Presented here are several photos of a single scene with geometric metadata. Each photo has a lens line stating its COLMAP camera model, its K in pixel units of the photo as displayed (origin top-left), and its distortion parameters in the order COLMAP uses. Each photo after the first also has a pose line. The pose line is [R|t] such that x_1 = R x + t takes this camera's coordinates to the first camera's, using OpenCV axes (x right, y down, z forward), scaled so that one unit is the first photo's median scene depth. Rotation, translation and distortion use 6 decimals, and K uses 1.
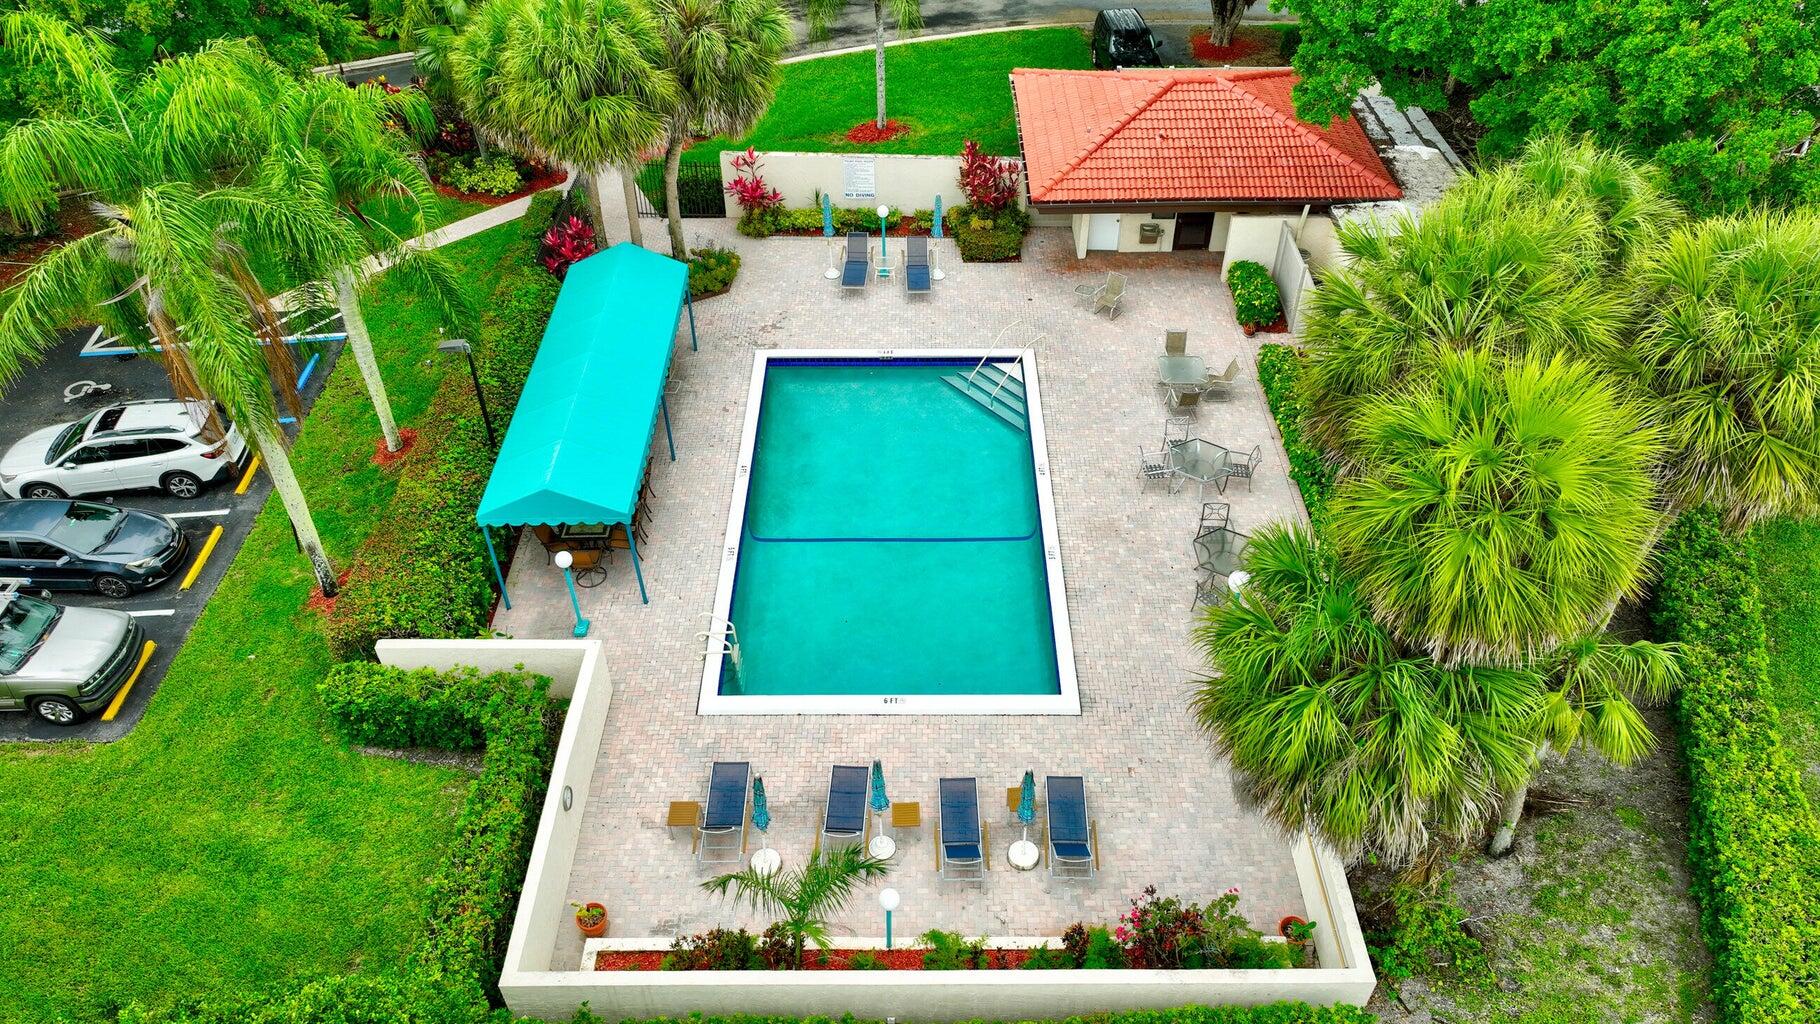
lens RADIAL K [[1259.0, 0, 910.0], [0, 1259.0, 512.0], [0, 0, 1]] dist [0.007618, 0.001596]
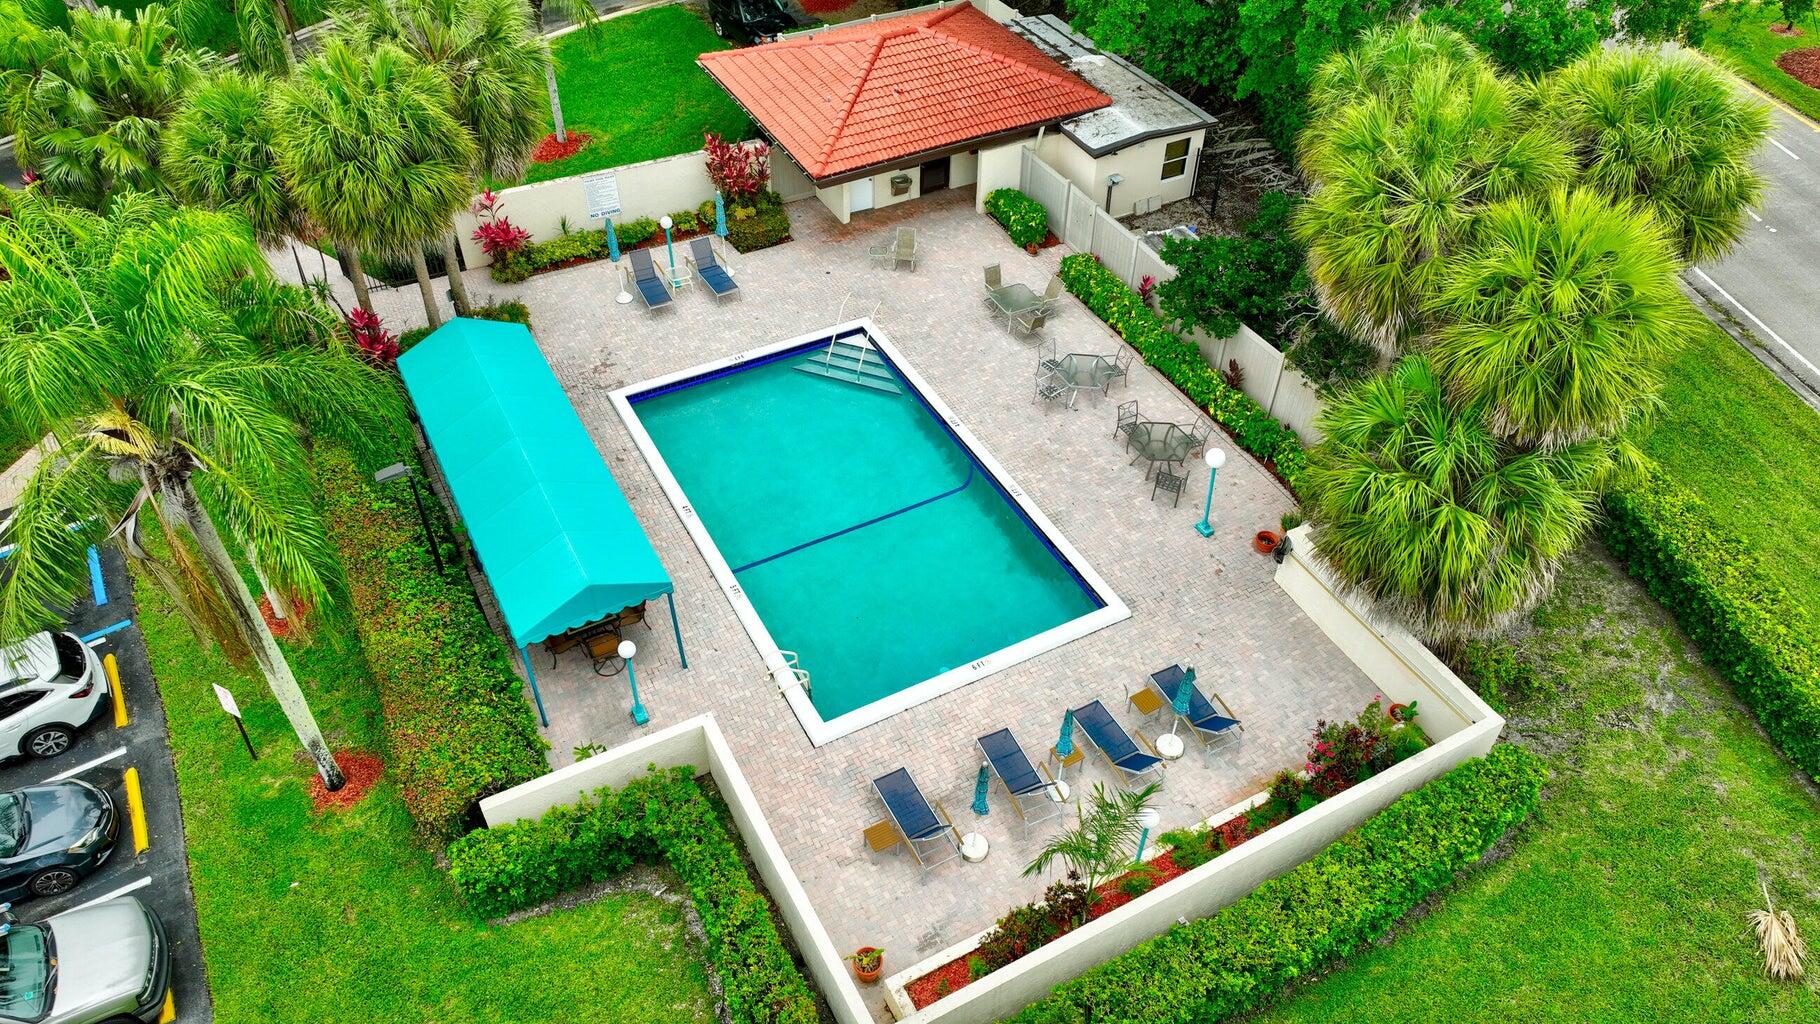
lens RADIAL K [[1259.0, 0, 910.0], [0, 1259.0, 512.0], [0, 0, 1]] dist [0.007618, 0.001596]
pose [[0.882815, -0.311971, 0.351159, -0.284511], [0.300072, 0.949722, 0.089354, -0.059423], [-0.361379, 0.026491, 0.932042, 0.028955]]
